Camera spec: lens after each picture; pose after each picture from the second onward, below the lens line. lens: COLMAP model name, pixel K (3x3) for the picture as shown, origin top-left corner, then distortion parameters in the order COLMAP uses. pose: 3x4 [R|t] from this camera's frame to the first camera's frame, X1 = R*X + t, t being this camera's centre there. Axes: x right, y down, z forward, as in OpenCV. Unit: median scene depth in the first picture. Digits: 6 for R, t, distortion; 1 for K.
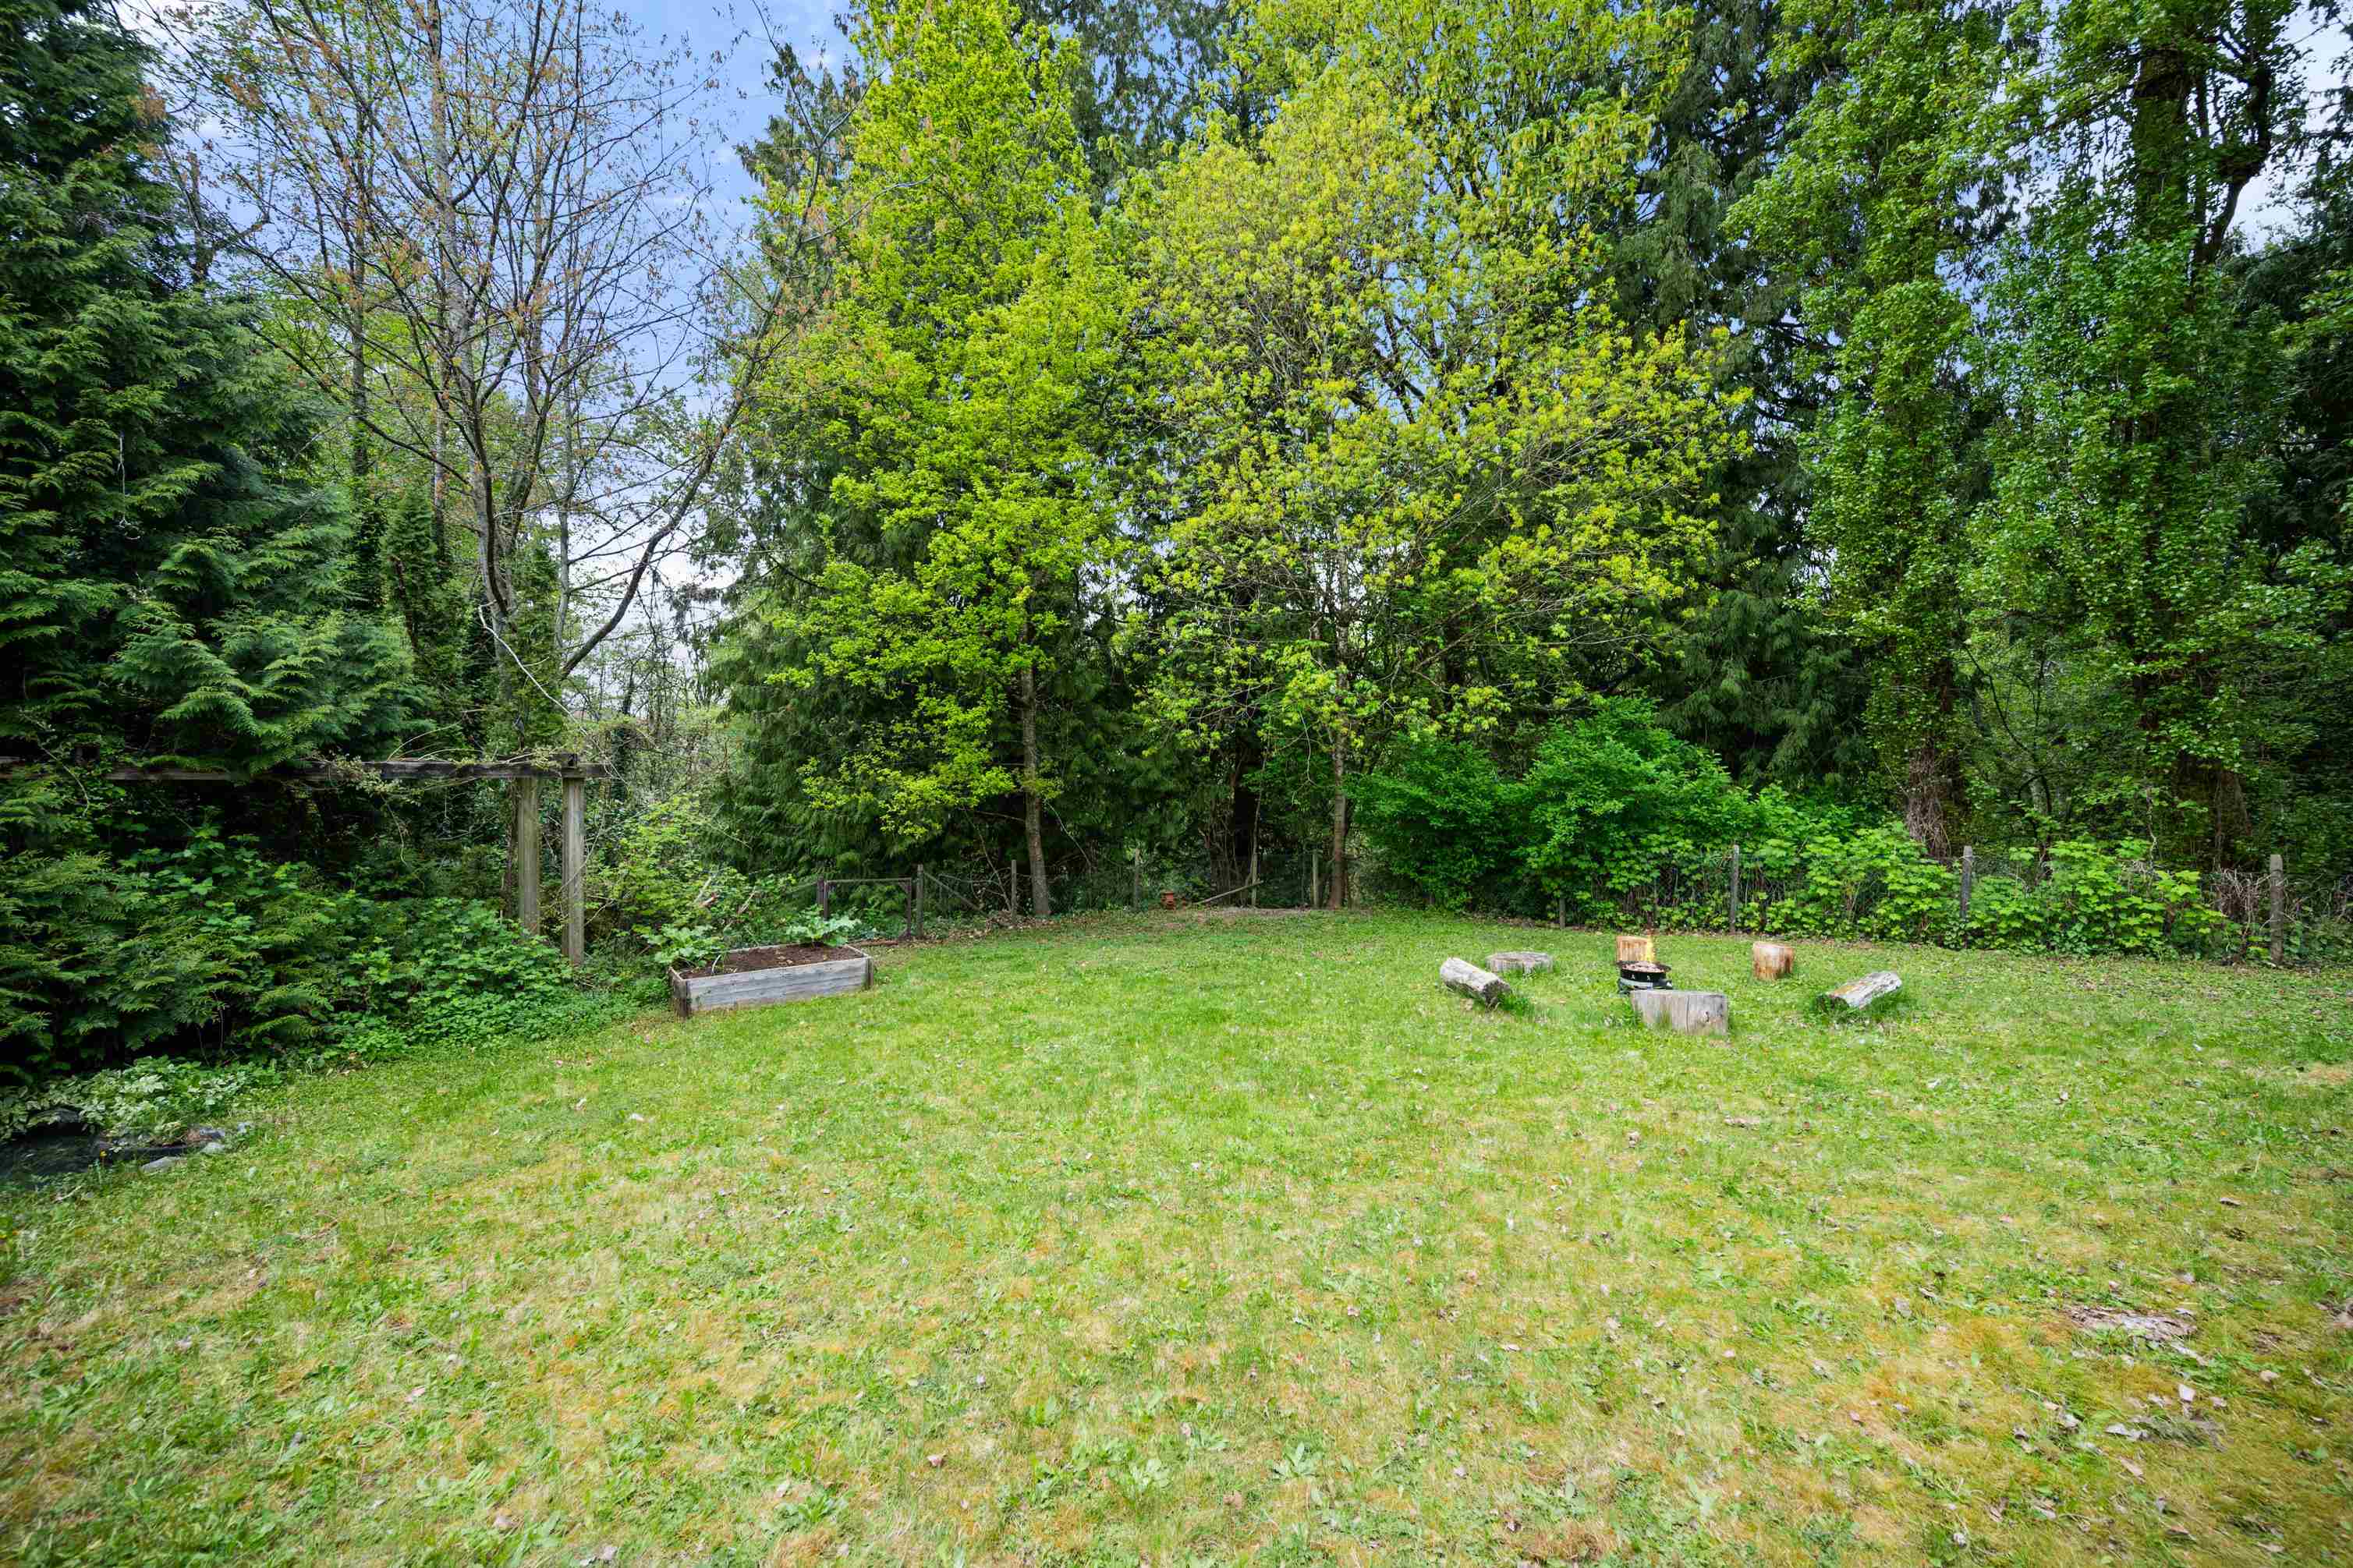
lens RADIAL K [[978.7, 0, 1176.5], [0, 978.7, 784.0], [0, 0, 1]] dist [0.013260, -0.000058]
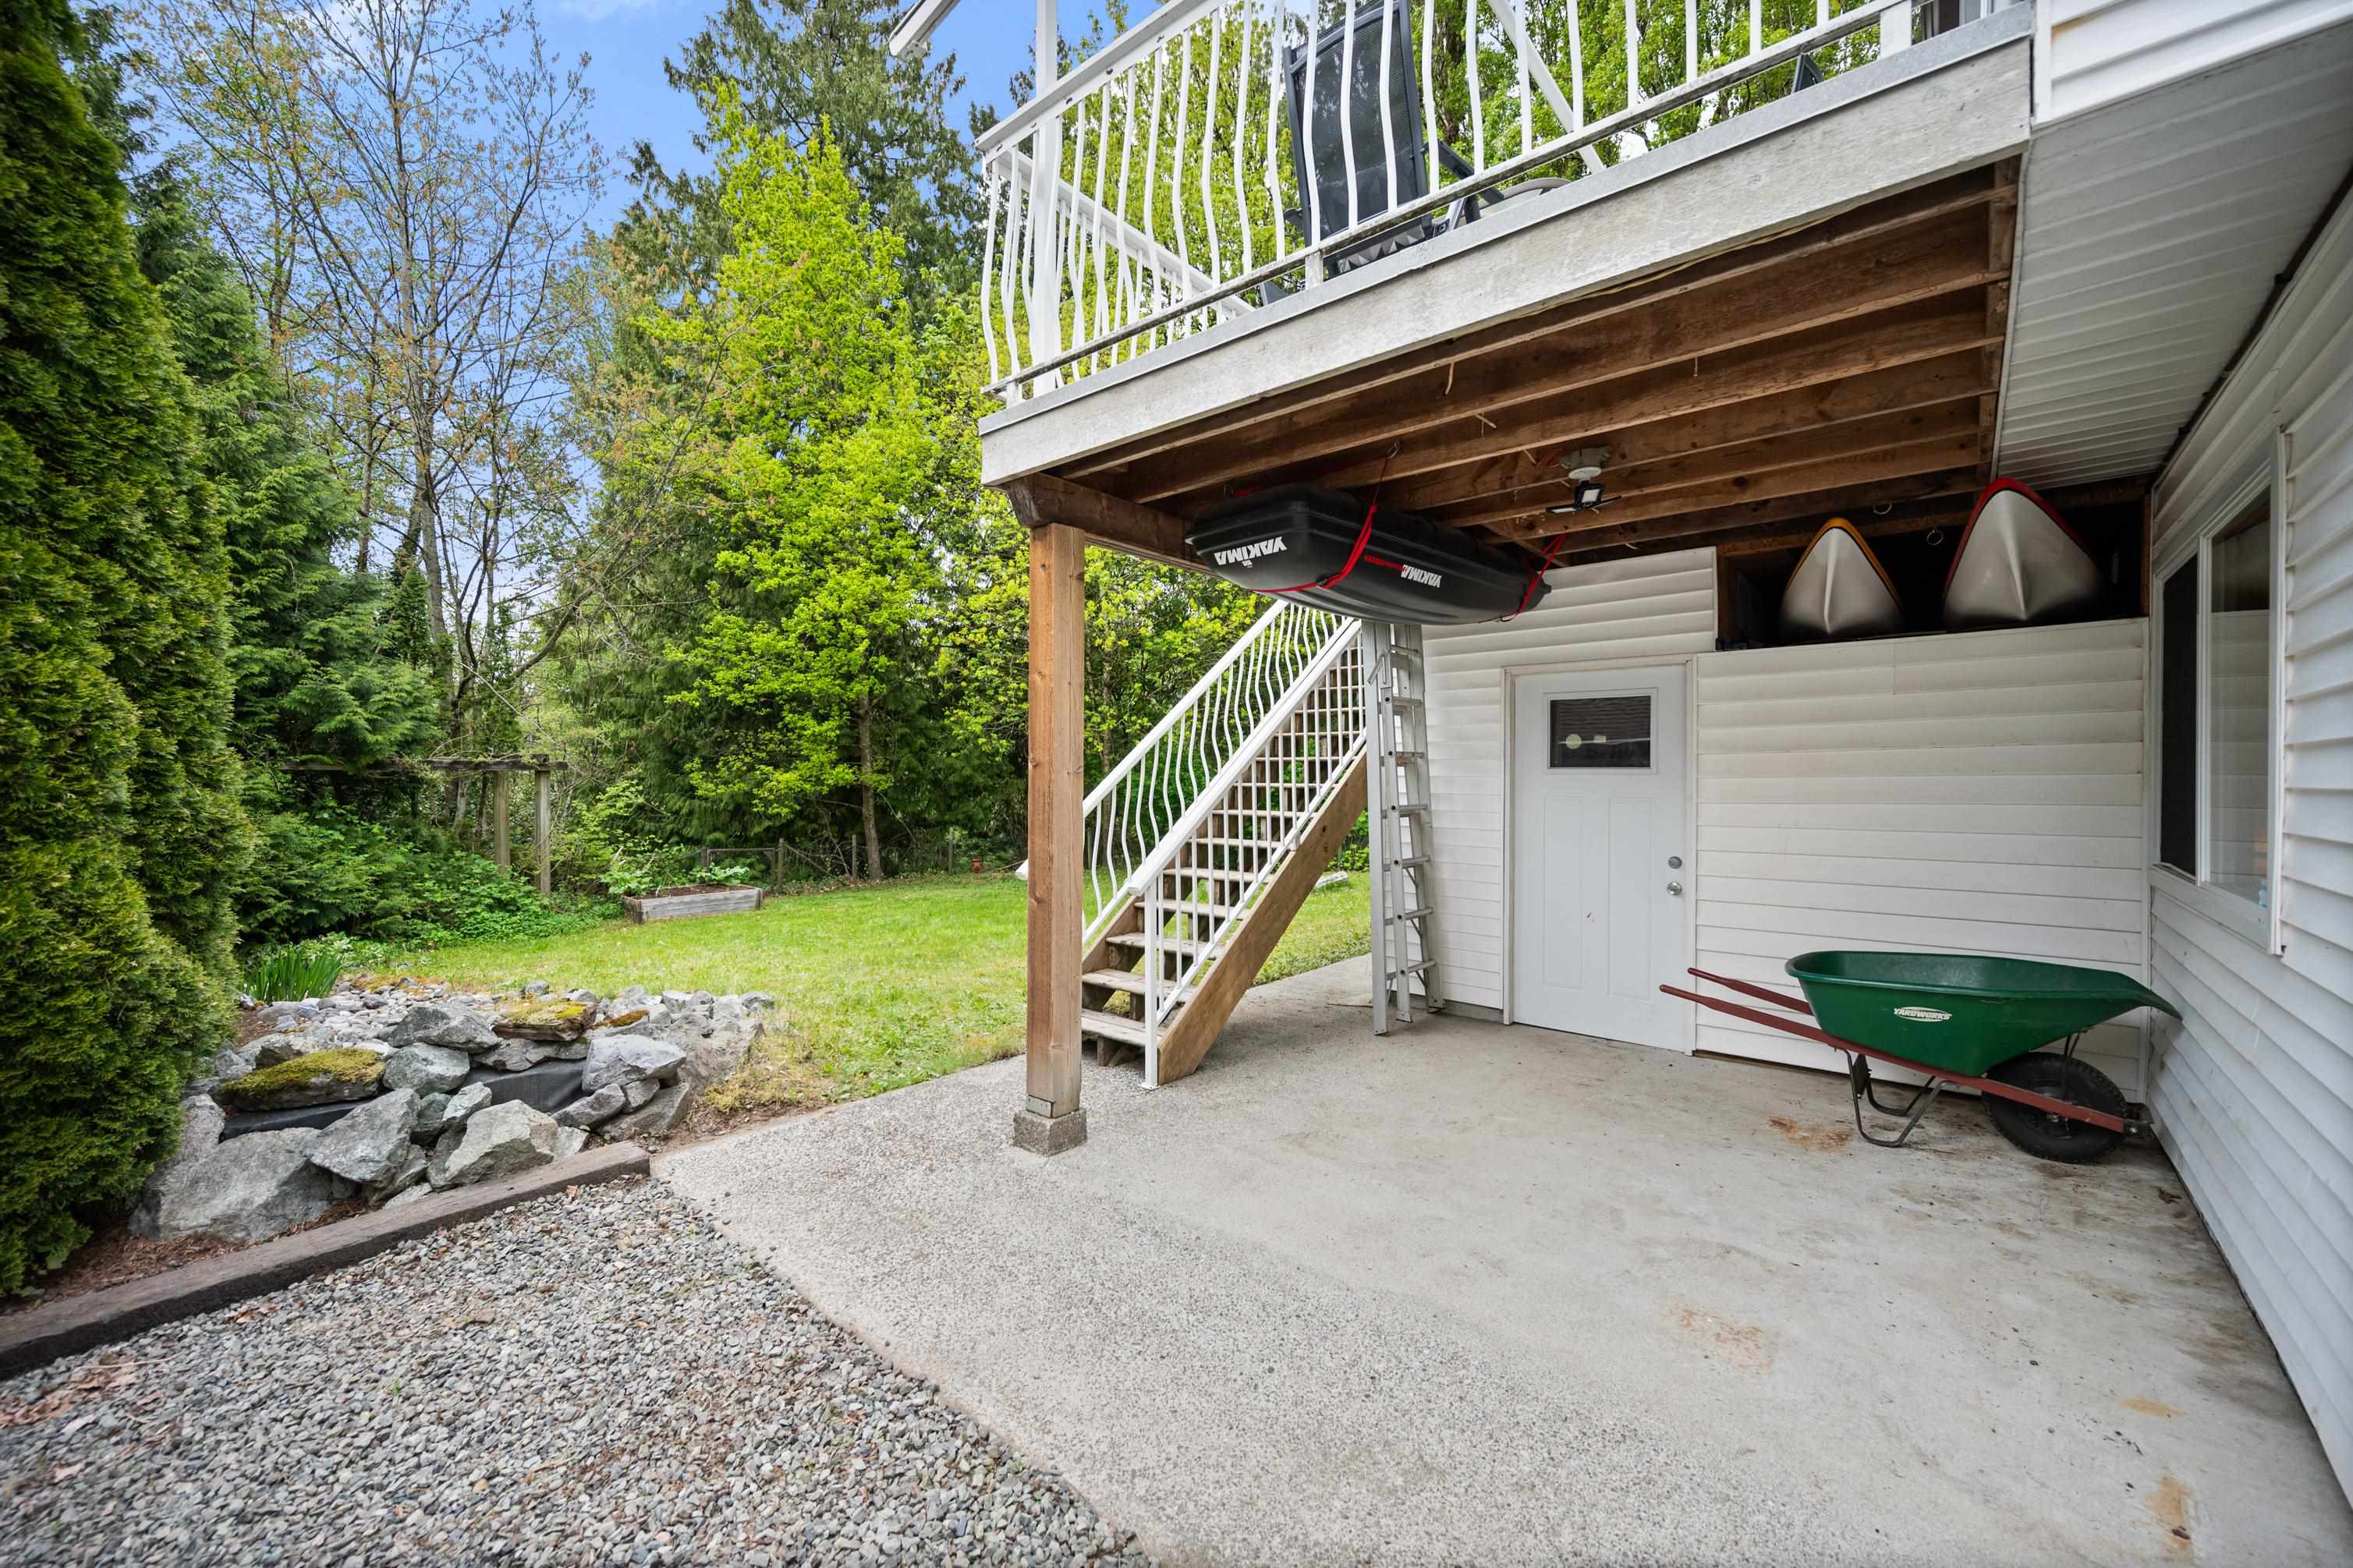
lens RADIAL K [[978.7, 0, 1176.5], [0, 978.7, 784.0], [0, 0, 1]] dist [0.013260, -0.000058]
pose [[0.986715, -0.001229, 0.162455, 0.059120], [0.001420, 0.999998, -0.001061, 0.012905], [-0.162454, 0.001278, 0.986715, -0.462851]]
